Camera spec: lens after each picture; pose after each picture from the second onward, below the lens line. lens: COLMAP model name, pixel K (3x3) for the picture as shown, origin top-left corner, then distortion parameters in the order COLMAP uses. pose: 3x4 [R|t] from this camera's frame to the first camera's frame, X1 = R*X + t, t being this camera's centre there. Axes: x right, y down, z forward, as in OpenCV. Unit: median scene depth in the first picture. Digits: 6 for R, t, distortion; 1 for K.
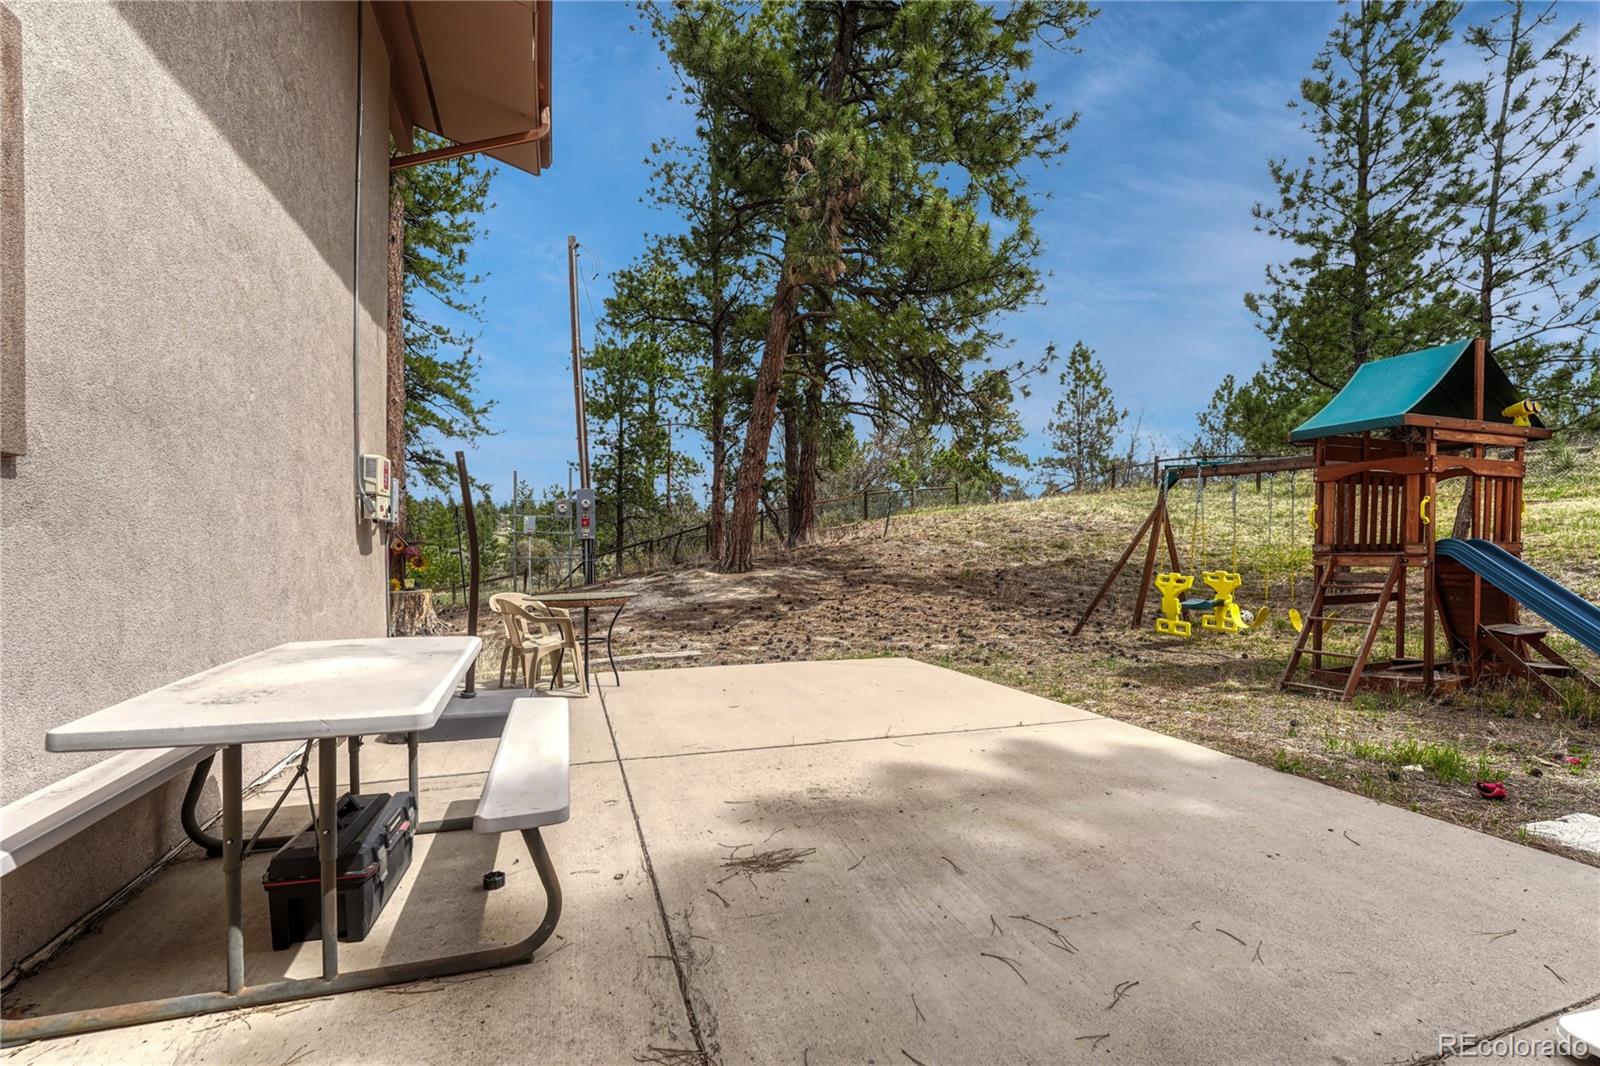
lens RADIAL K [[718.2, 0, 802.0], [0, 718.2, 548.5], [0, 0, 1]] dist [-0.014978, -0.000579]
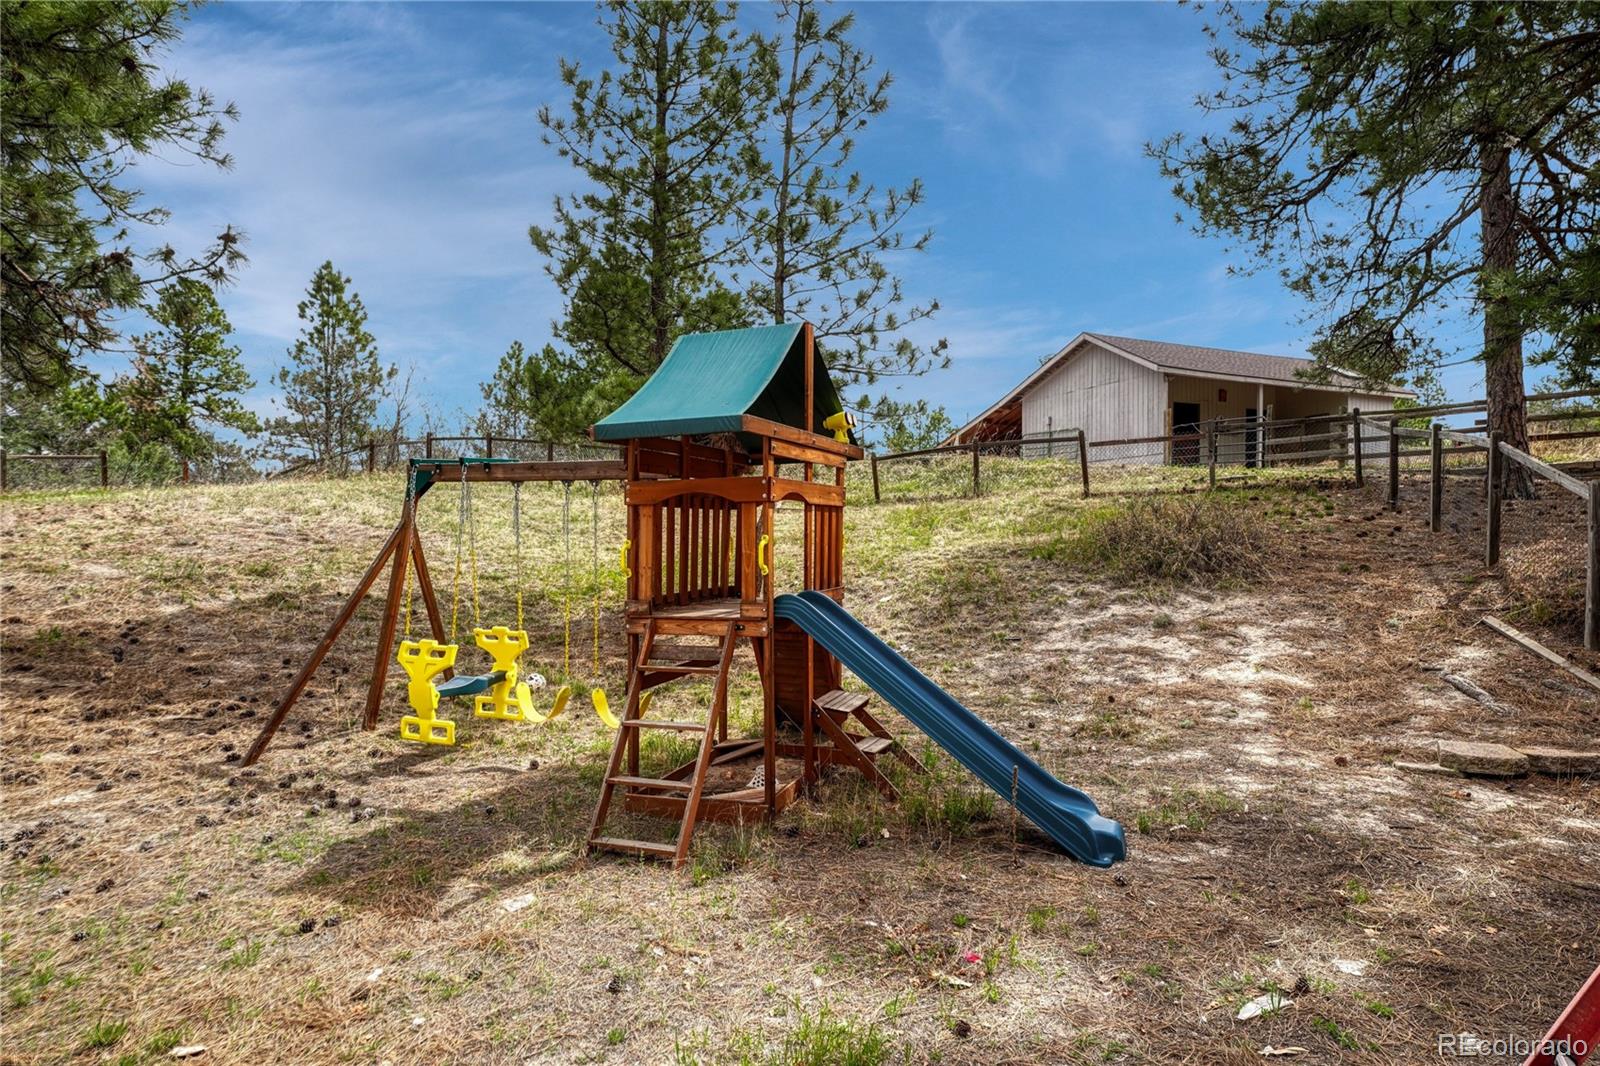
lens RADIAL K [[859.0, 0, 804.9], [0, 859.0, 534.3], [0, 0, 1]] dist [0.007563, -0.002059]
pose [[0.655395, -0.011003, 0.755206, 0.149701], [0.012534, 0.999915, 0.003691, -0.043366], [-0.755183, 0.007047, 0.655477, 0.232803]]
